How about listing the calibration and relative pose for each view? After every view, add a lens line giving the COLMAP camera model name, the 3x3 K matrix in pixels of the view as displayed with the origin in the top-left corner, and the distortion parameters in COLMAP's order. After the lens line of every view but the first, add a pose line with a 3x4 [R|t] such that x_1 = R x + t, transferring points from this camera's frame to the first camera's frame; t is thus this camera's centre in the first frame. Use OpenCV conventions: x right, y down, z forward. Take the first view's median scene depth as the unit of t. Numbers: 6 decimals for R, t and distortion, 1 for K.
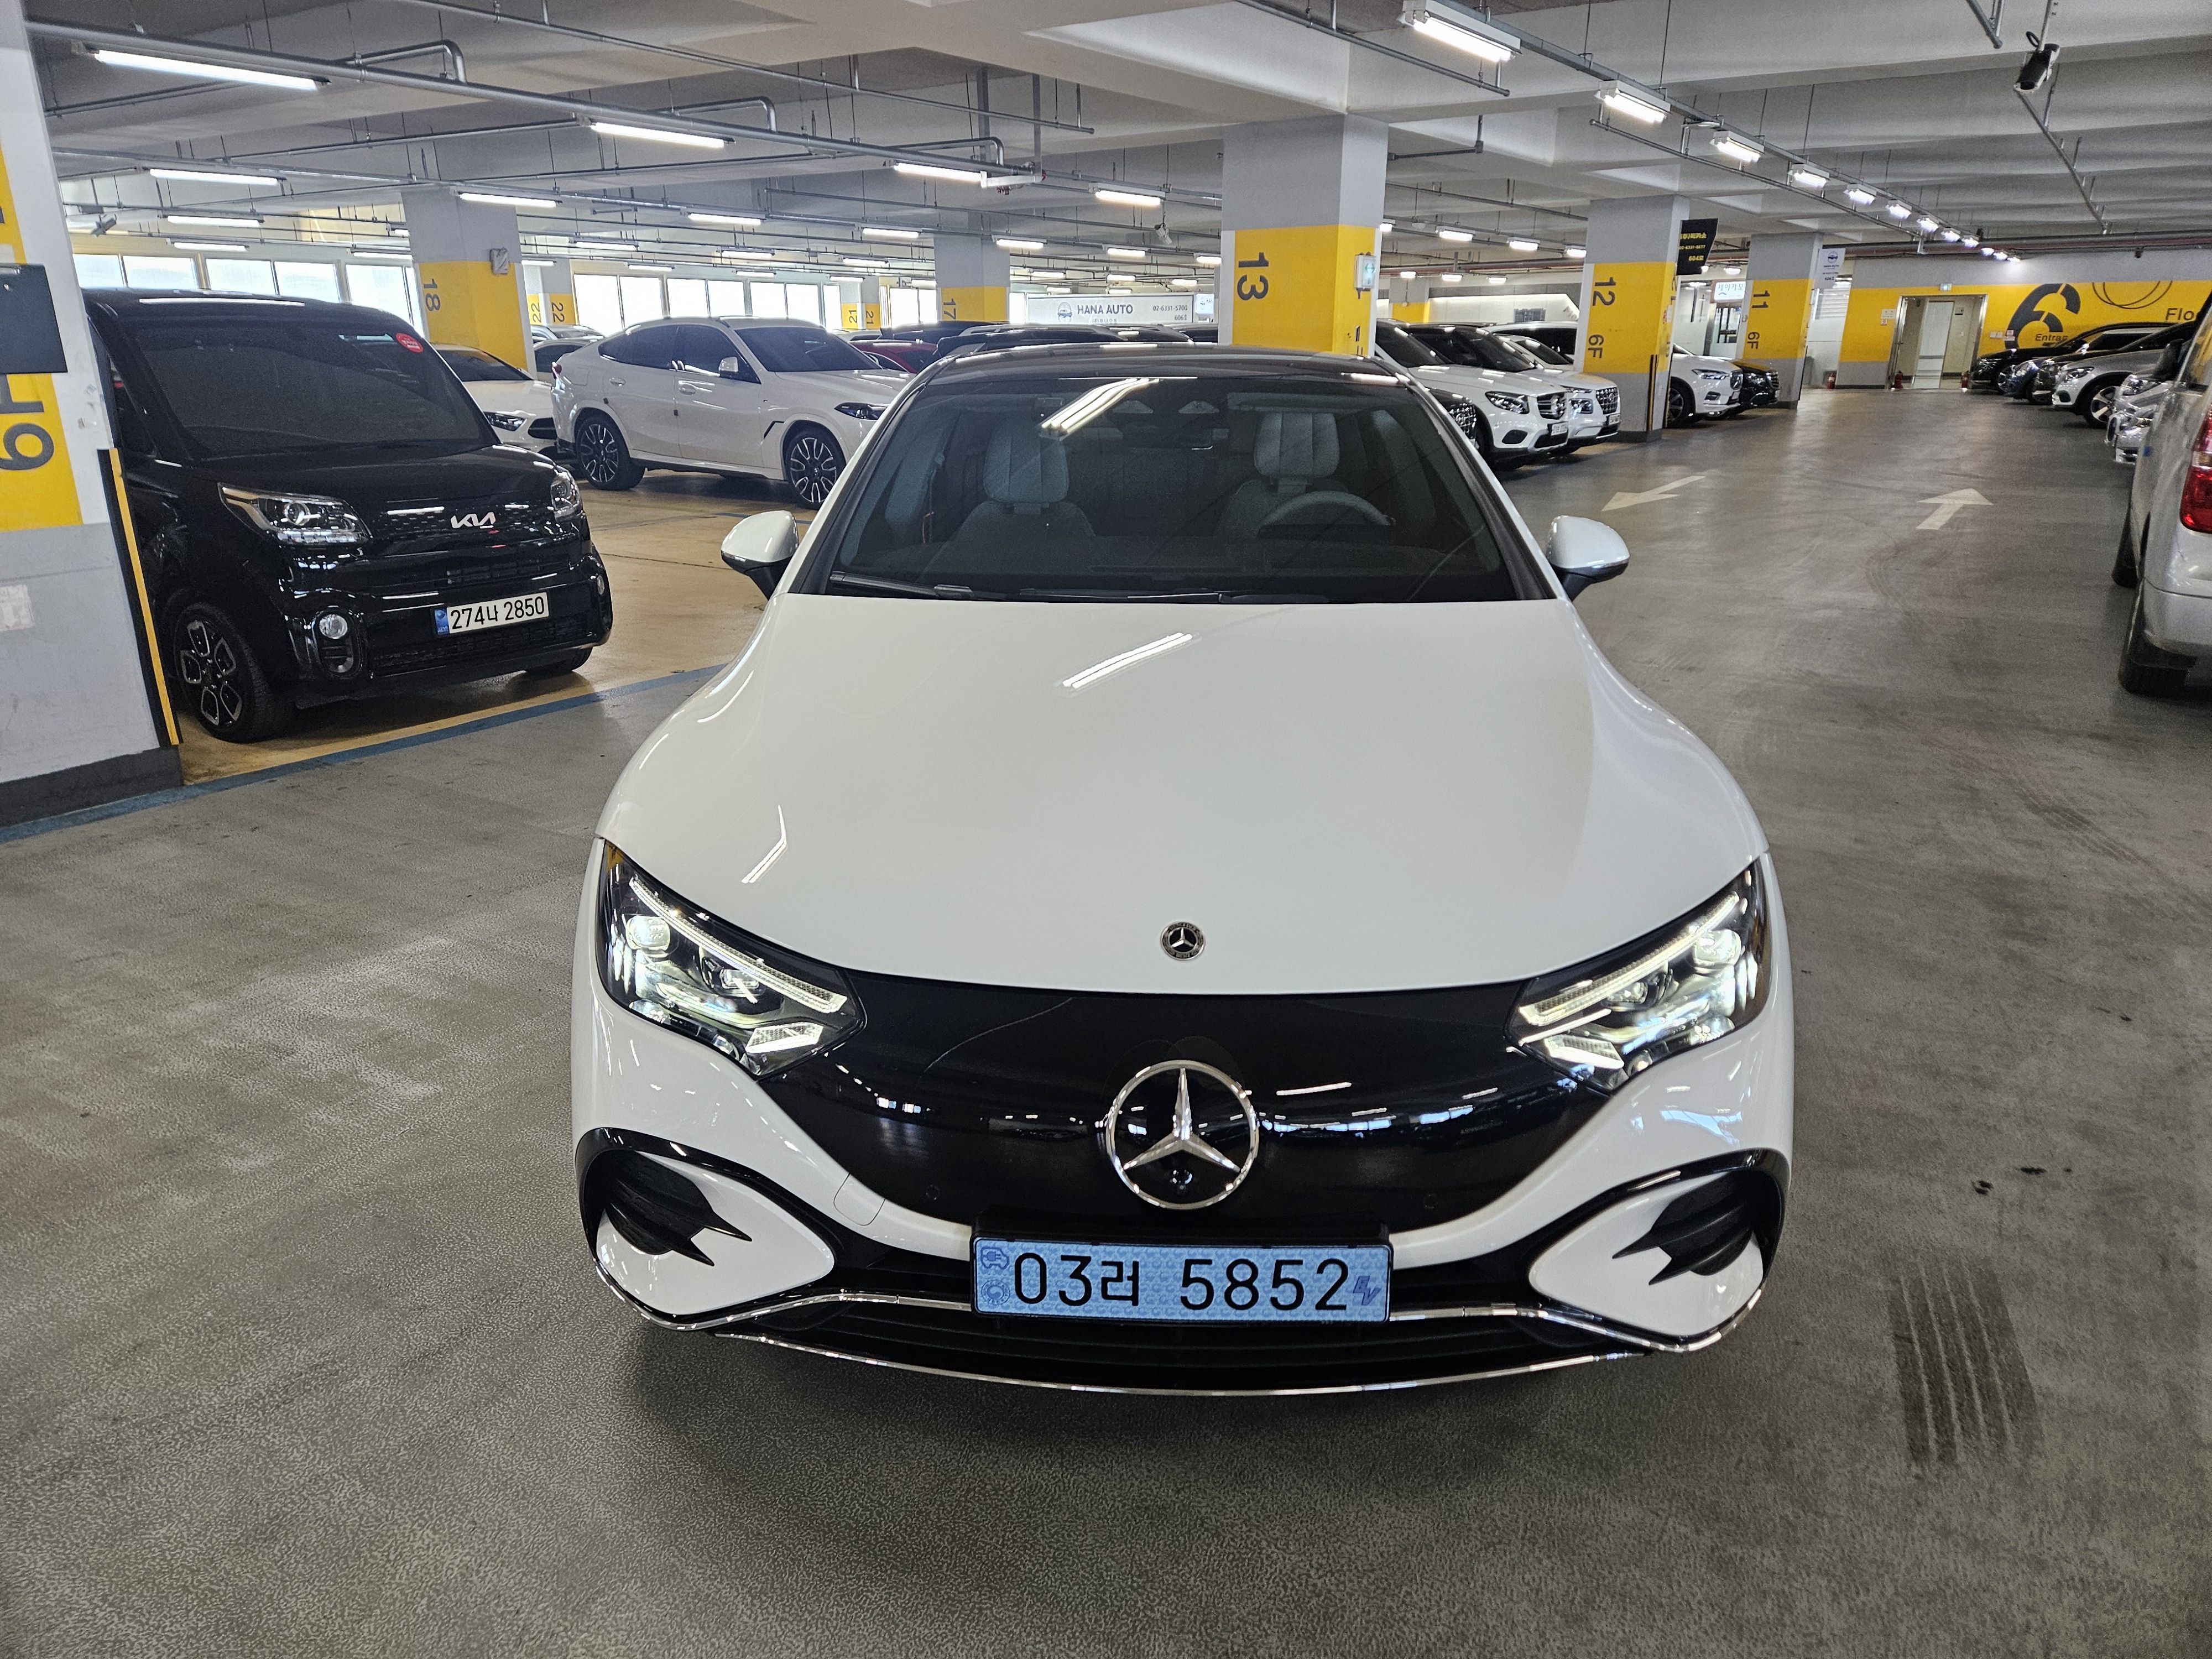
lens RADIAL K [[1478.3, 0, 1110.7], [0, 1478.3, 823.9], [0, 0, 1]] dist [0.085501, -0.063984]
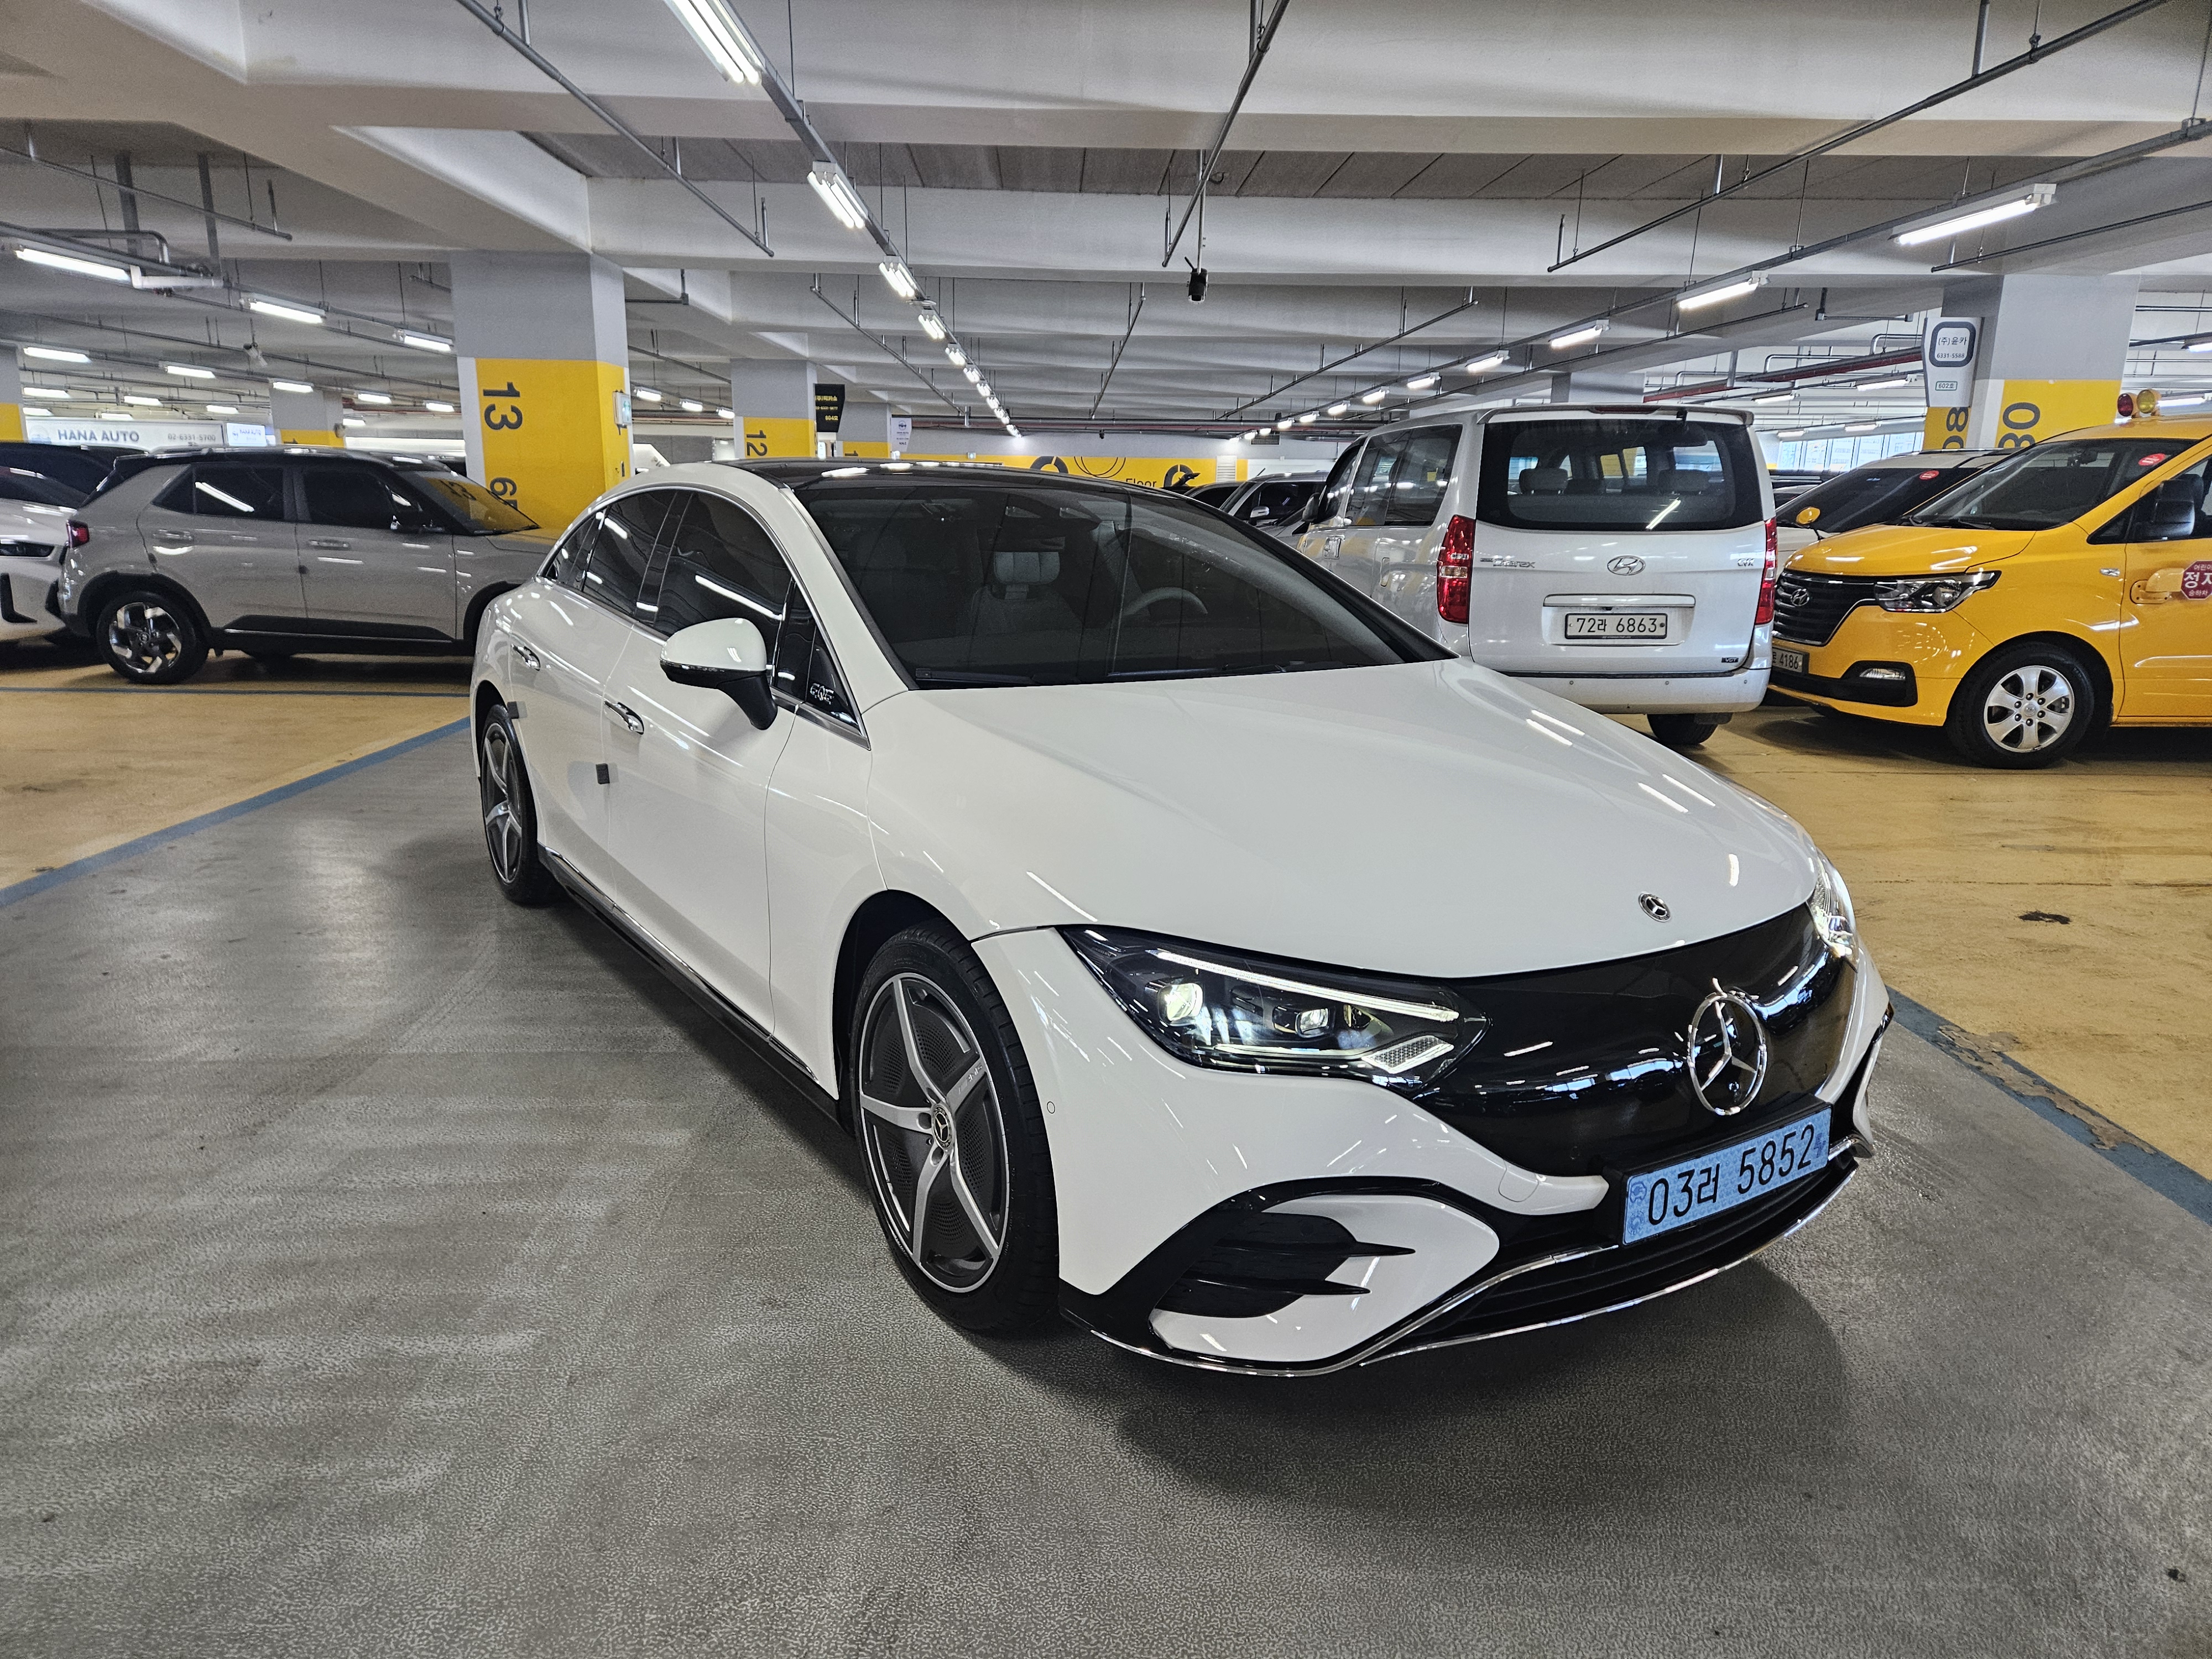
lens RADIAL K [[1474.2, 0, 1107.7], [0, 1474.2, 841.1], [0, 0, 1]] dist [0.090908, -0.082565]
pose [[0.812855, -0.118250, 0.570337, -0.175438], [0.164856, 0.985844, -0.030556, -0.002138], [-0.558650, 0.118861, 0.820842, 0.039350]]
